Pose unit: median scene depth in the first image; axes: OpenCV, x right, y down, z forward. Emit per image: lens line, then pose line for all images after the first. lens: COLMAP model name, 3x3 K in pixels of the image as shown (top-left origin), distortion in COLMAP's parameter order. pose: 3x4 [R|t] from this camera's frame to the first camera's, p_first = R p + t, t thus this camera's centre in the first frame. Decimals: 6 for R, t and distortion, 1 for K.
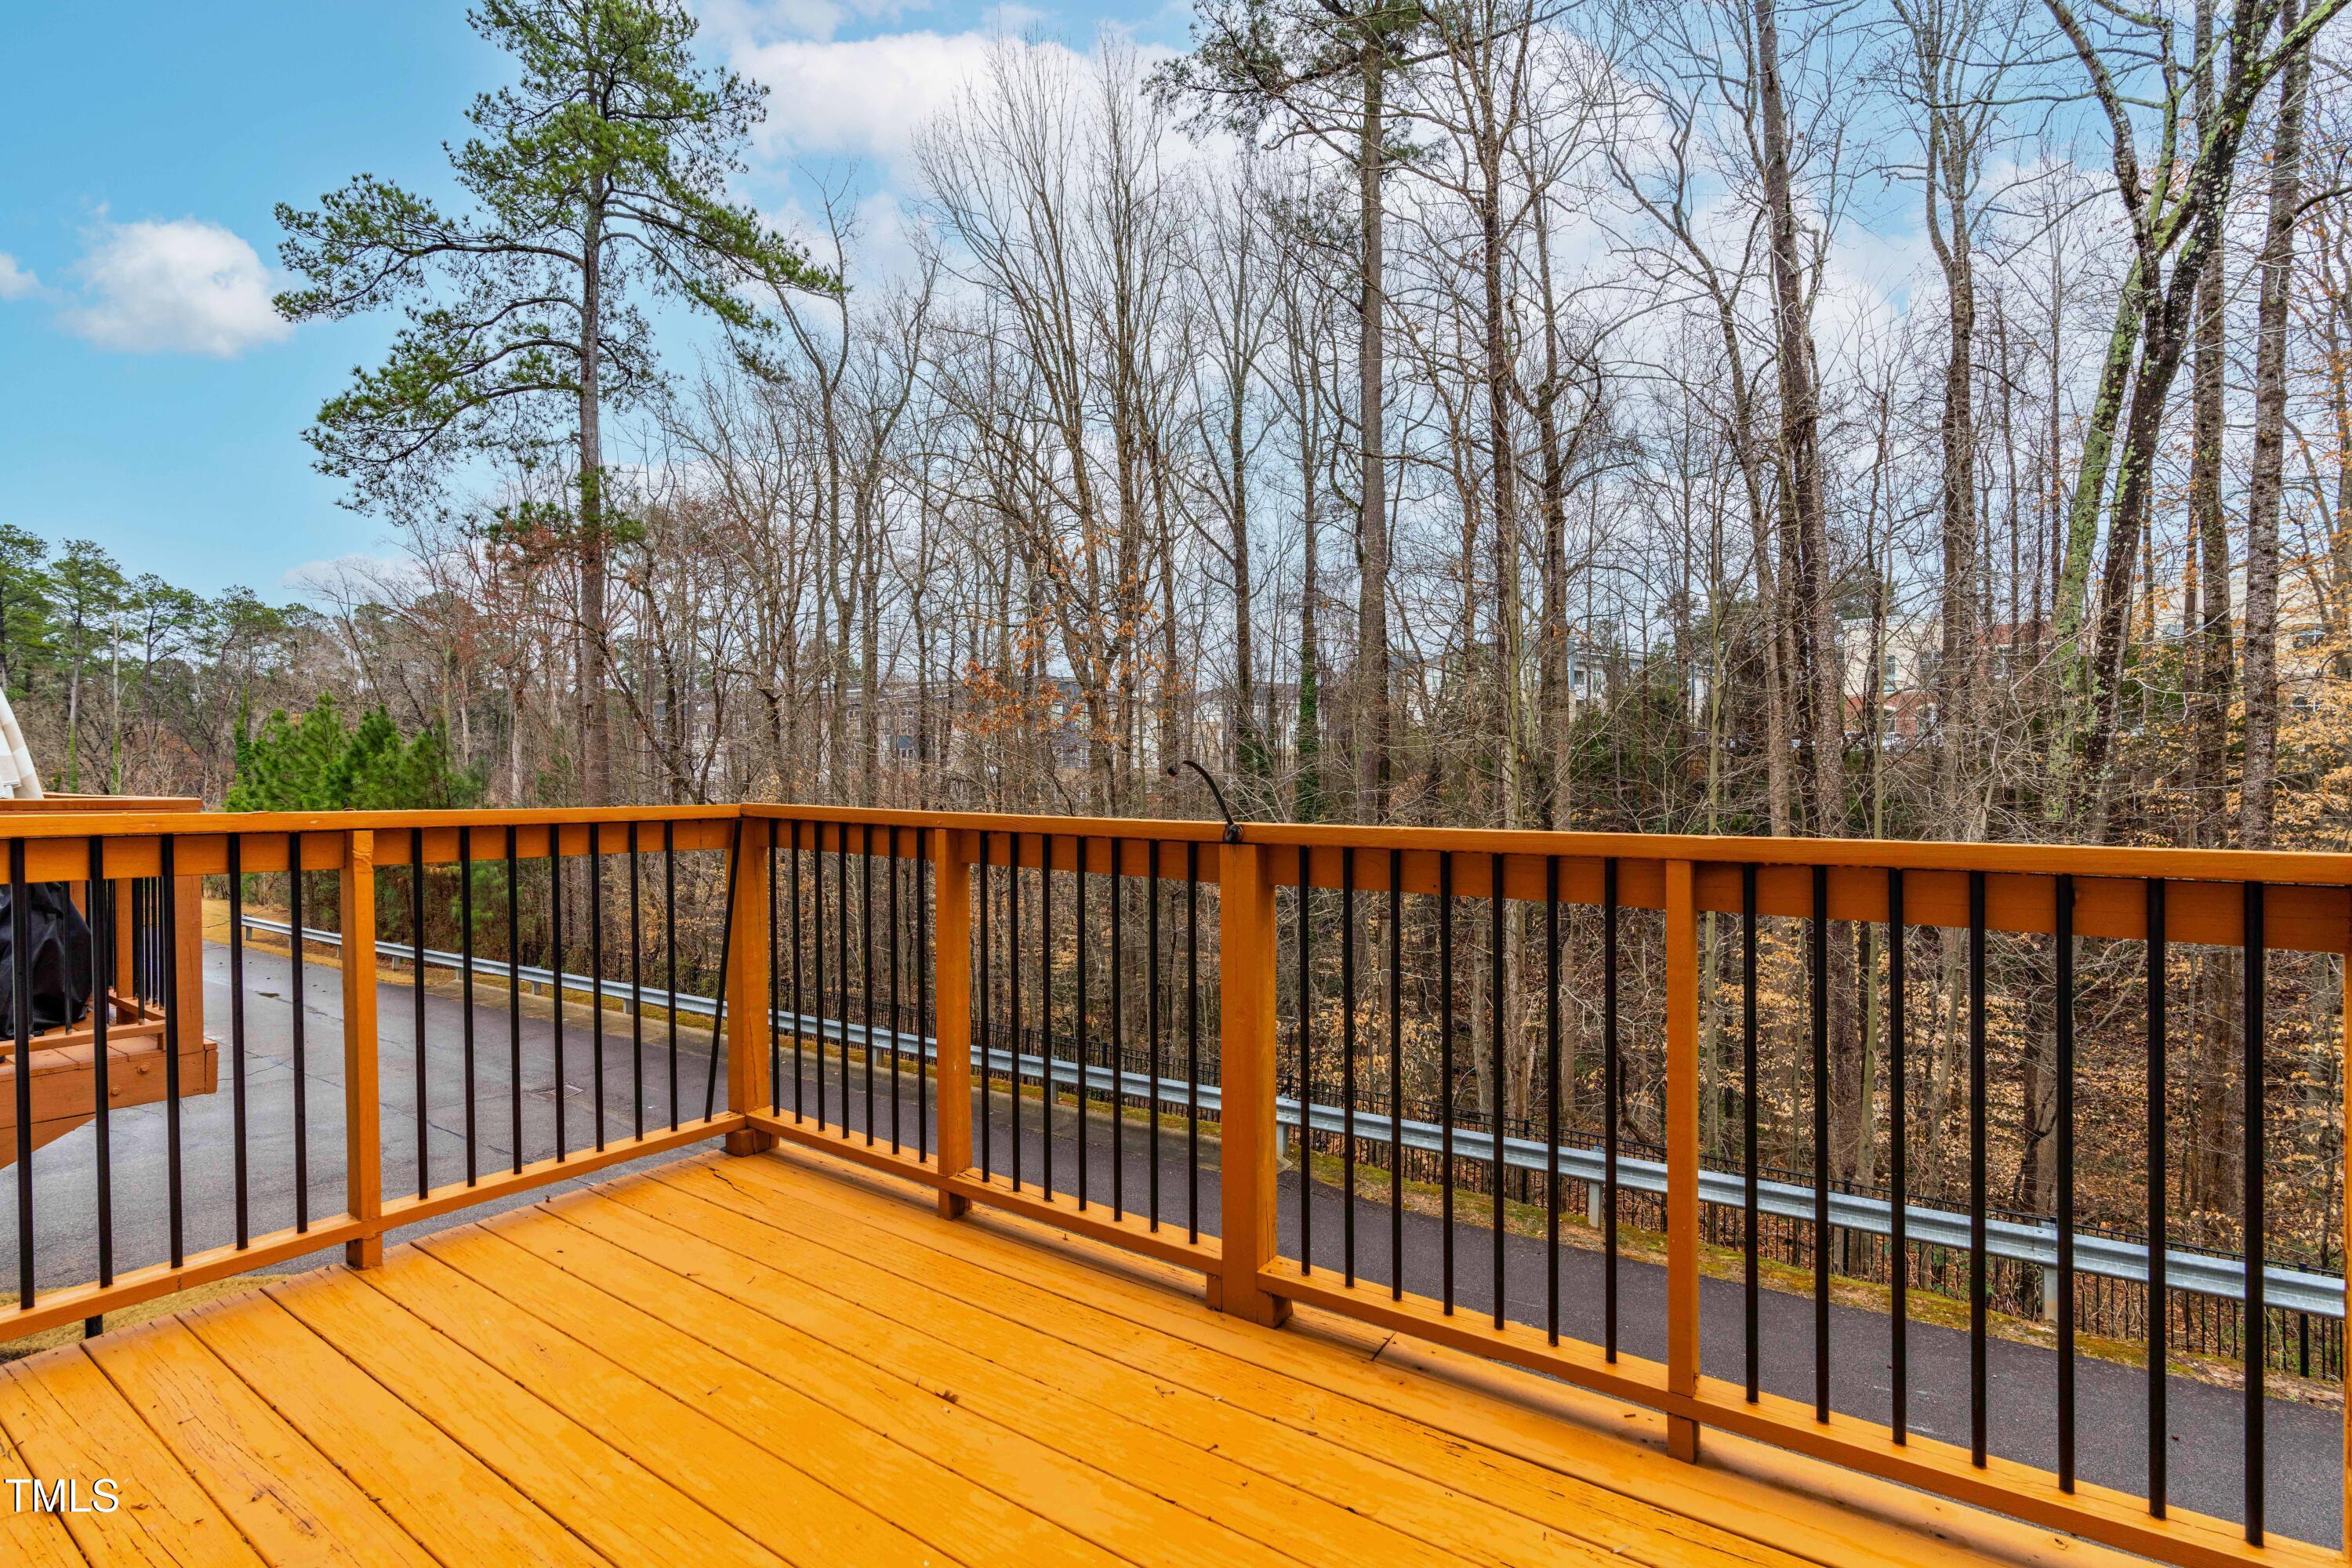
lens RADIAL K [[1068.6, 0, 1188.7], [0, 1068.6, 779.4], [0, 0, 1]] dist [-0.009381, 0.003575]
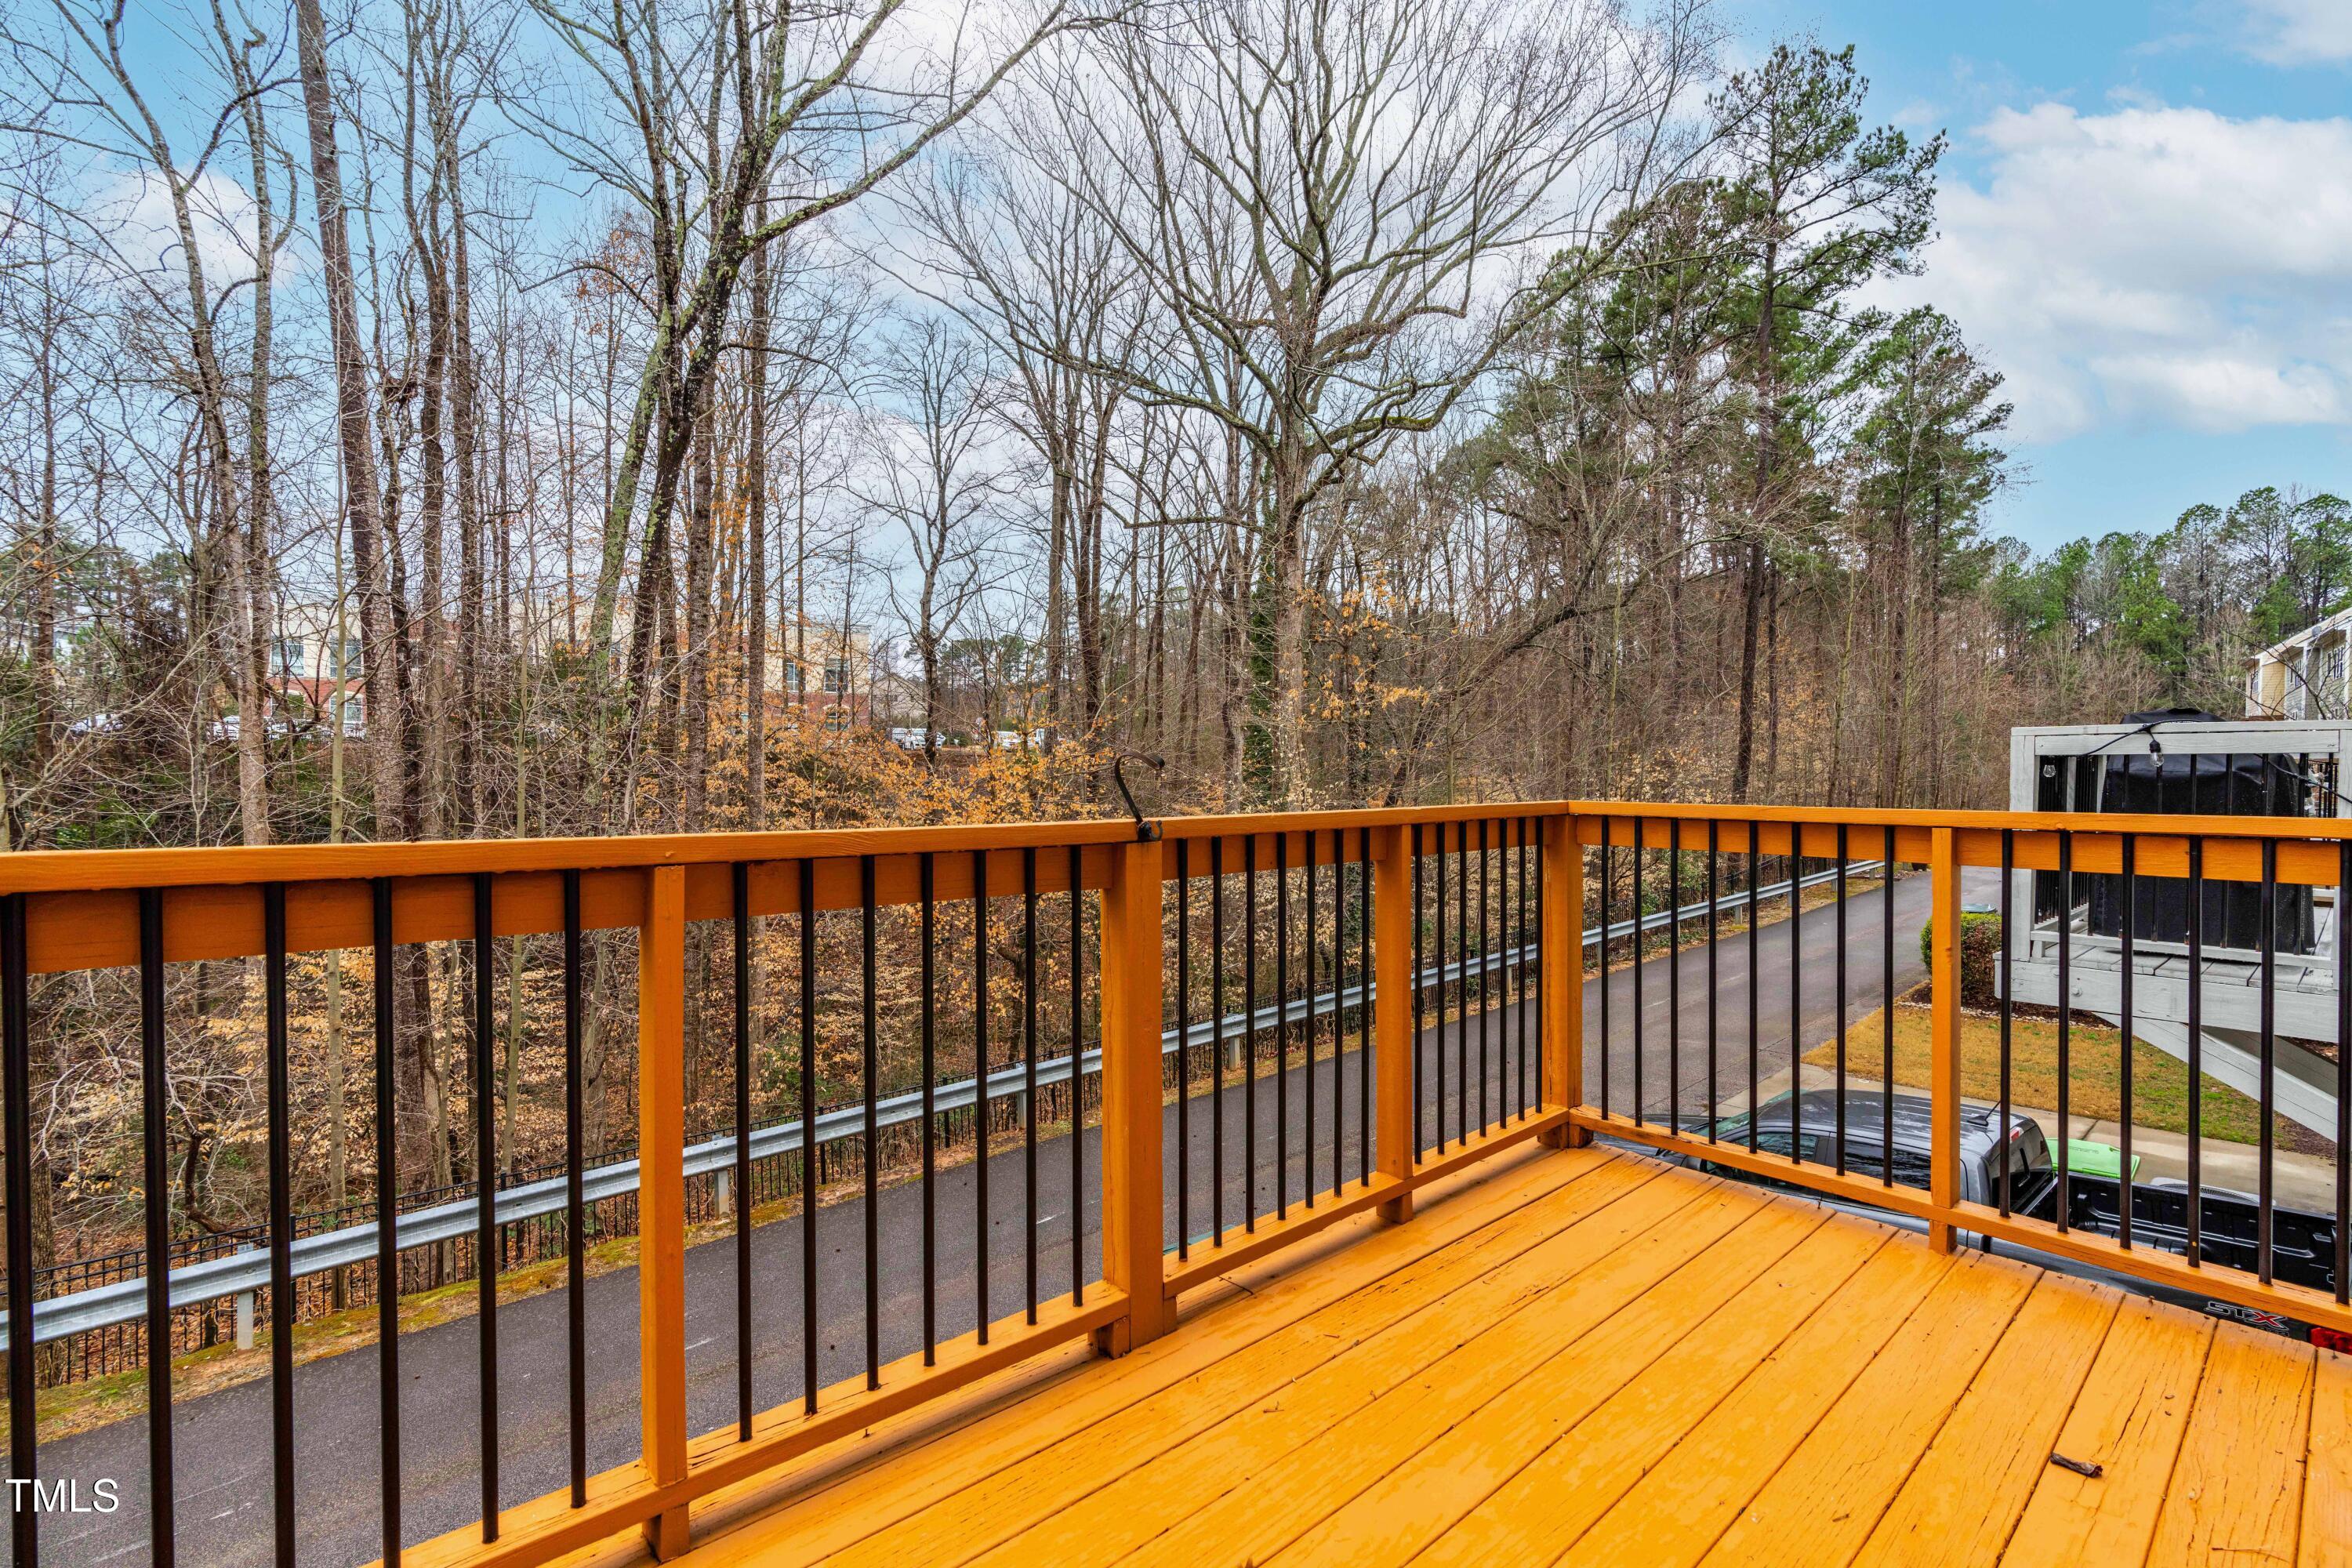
lens RADIAL K [[1068.6, 0, 1203.3], [0, 1068.6, 756.2], [0, 0, 1]] dist [-0.009381, 0.003575]
pose [[0.248256, 0.006702, 0.968671, -0.833506], [0.011410, 0.999886, -0.009842, -0.003300], [-0.968627, 0.013496, 0.248151, 0.695983]]
